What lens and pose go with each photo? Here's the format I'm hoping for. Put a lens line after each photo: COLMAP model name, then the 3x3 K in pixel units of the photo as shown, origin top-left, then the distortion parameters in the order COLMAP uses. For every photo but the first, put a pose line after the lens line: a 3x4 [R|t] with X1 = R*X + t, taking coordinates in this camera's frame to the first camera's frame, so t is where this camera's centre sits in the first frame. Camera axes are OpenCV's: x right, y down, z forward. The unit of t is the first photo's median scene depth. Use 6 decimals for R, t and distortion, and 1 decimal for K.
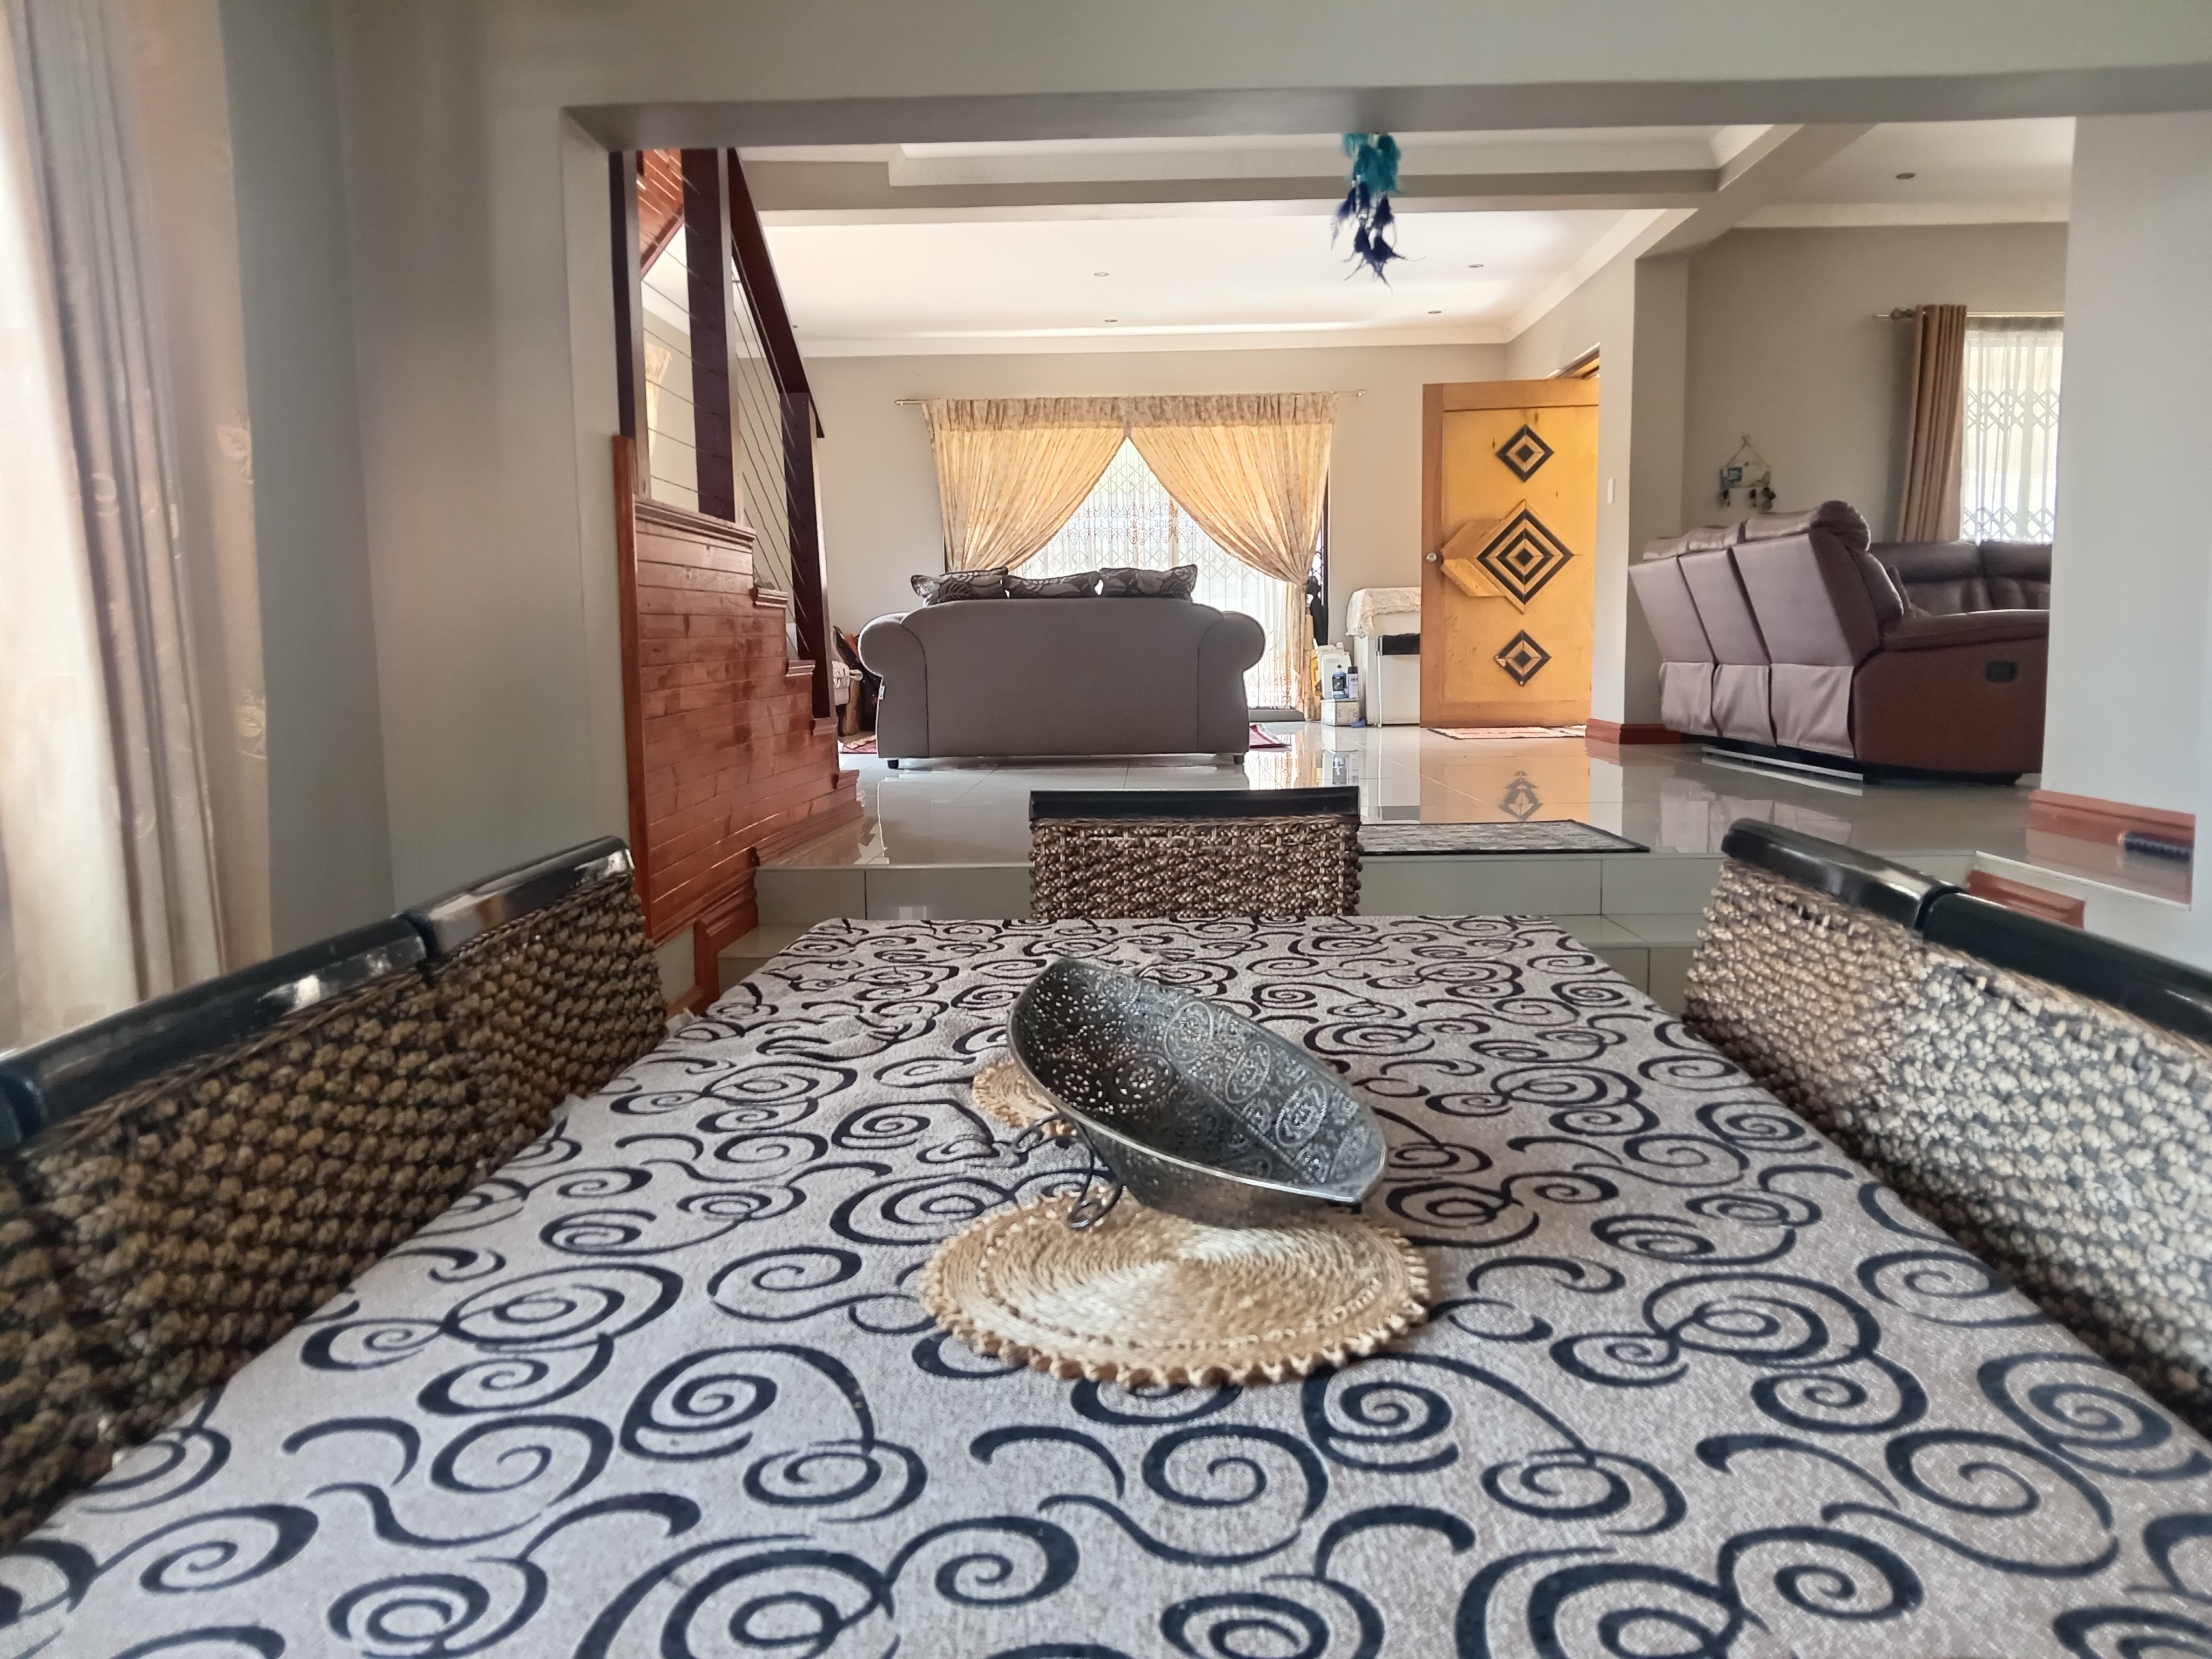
lens RADIAL K [[1635.2, 0, 1116.1], [0, 1635.2, 853.1], [0, 0, 1]] dist [0.026385, -0.060179]
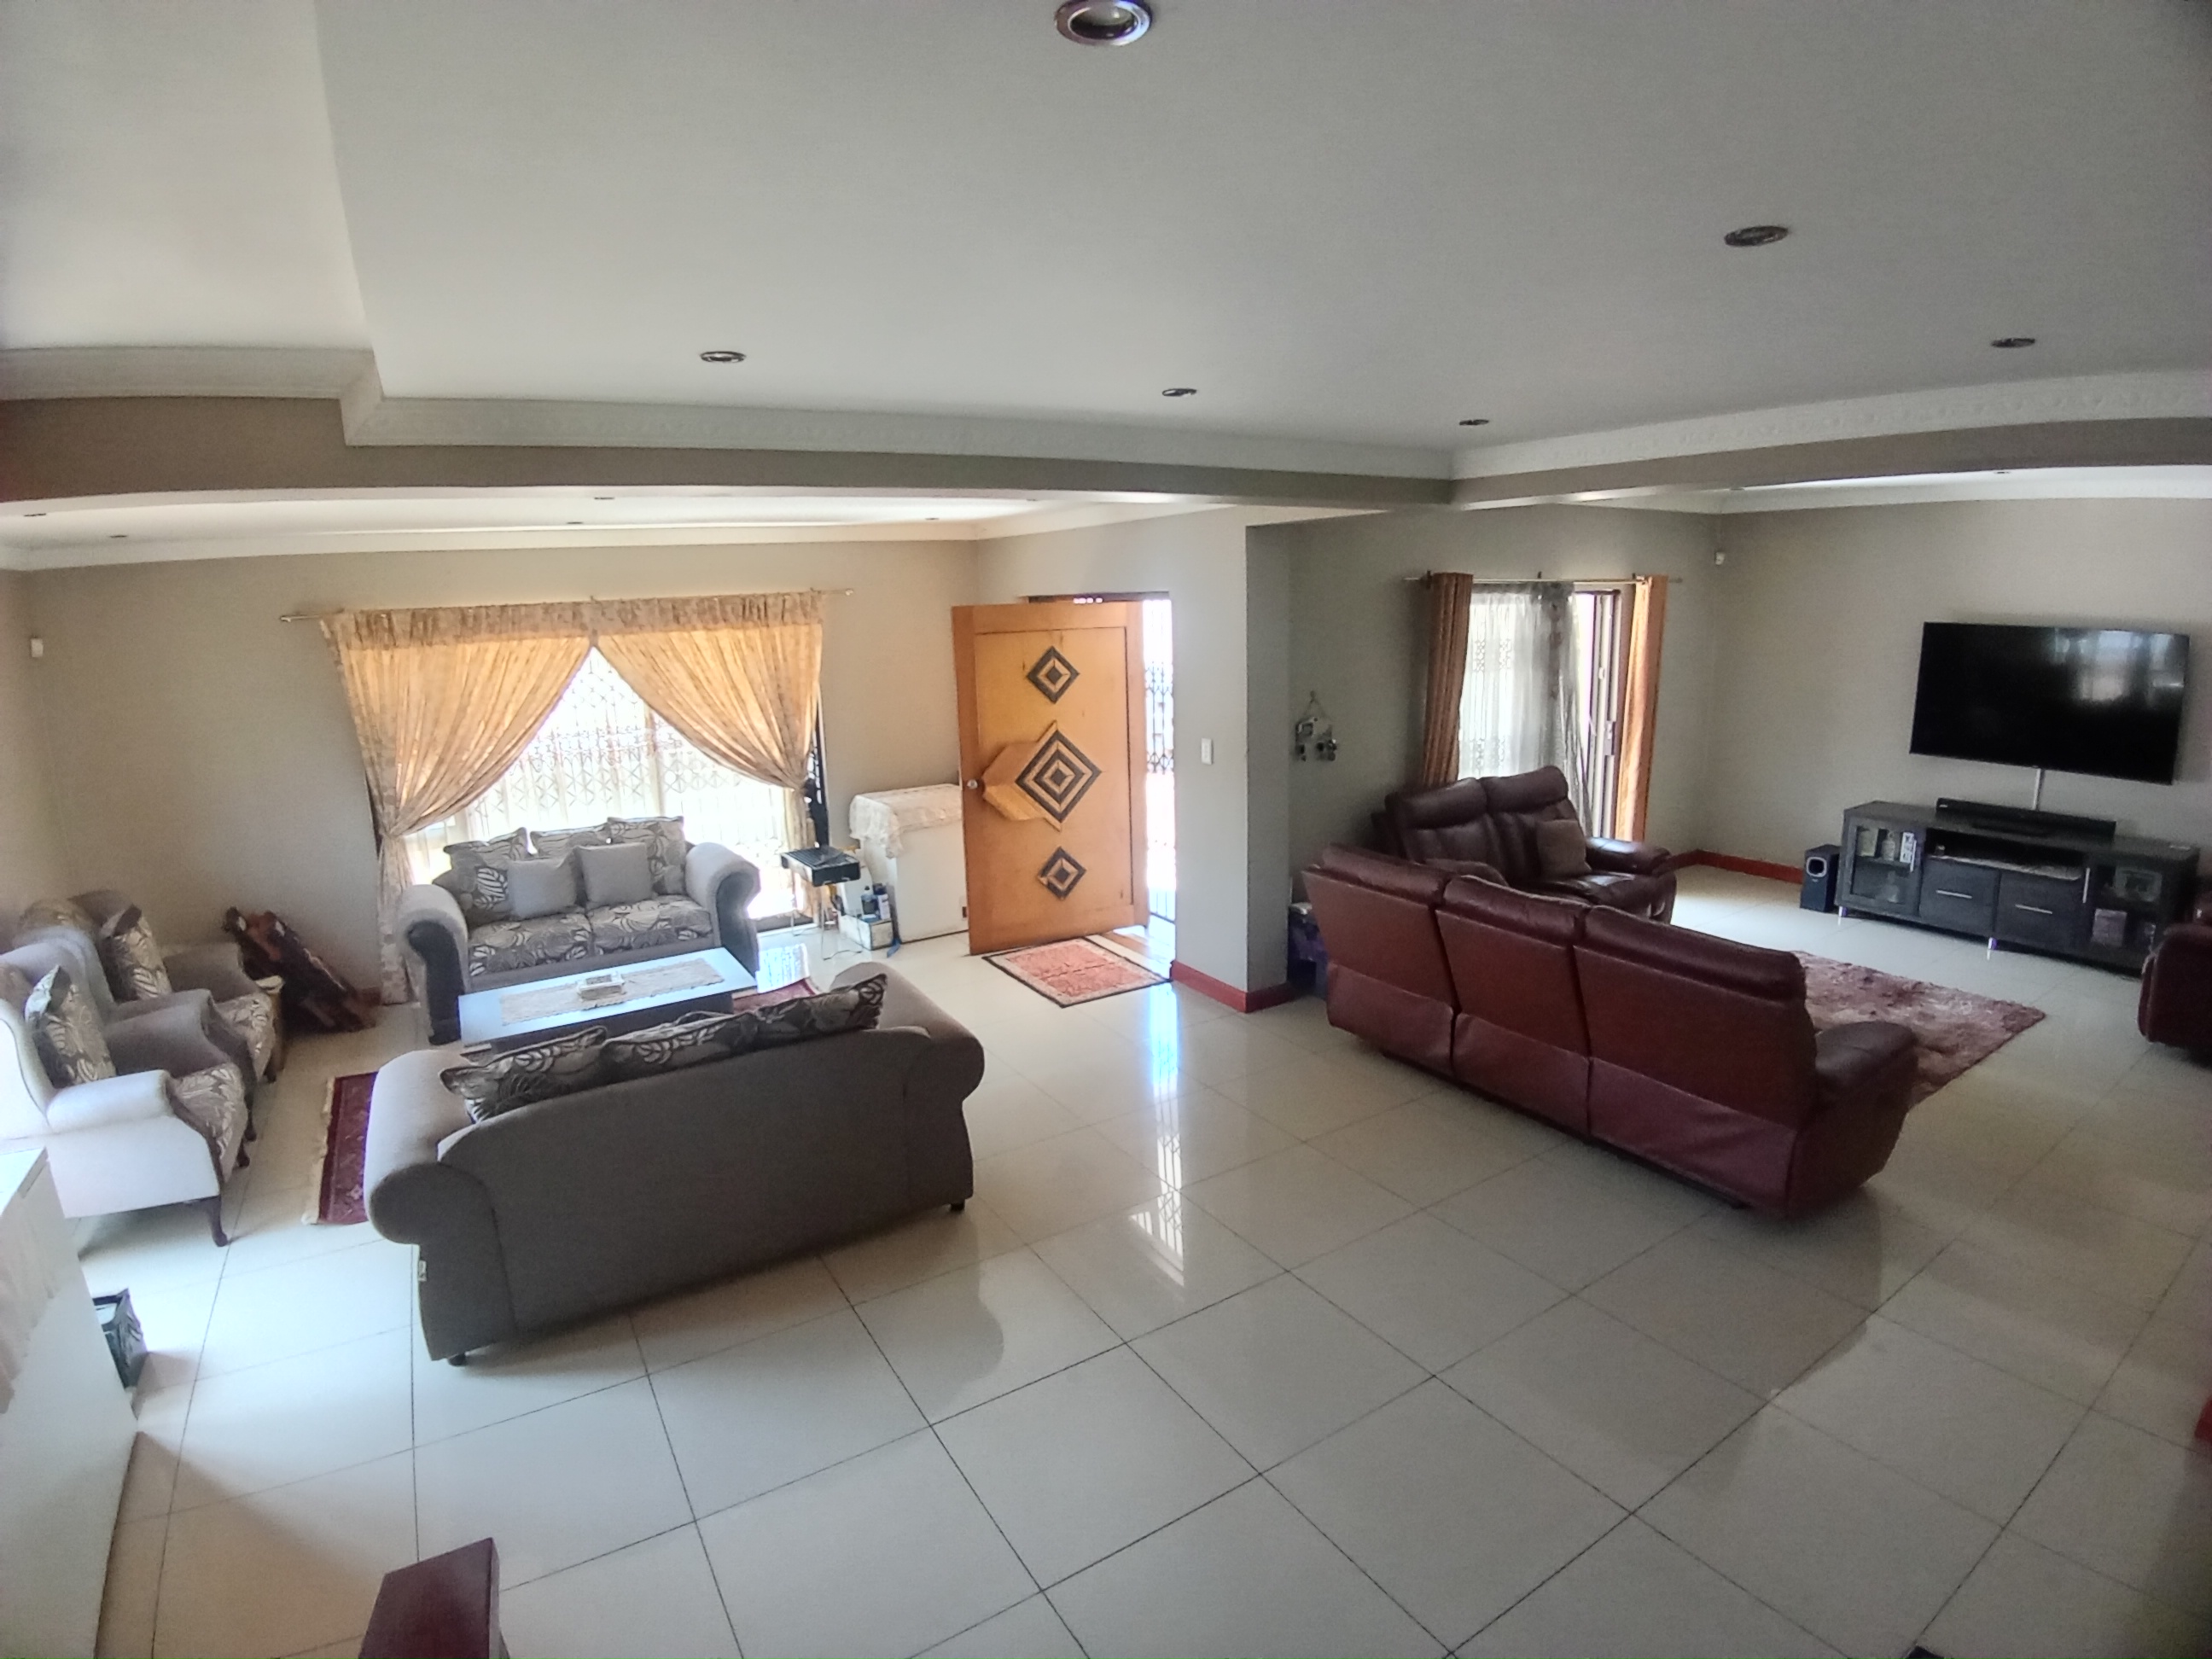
lens RADIAL K [[1098.9, 0, 1102.4], [0, 1098.9, 830.9], [0, 0, 1]] dist [-0.091320, 0.004482]
pose [[0.837600, -0.121189, 0.532673, -0.087166], [0.083634, 0.992035, 0.094188, -0.201914], [-0.539845, -0.034343, 0.841064, 0.404373]]
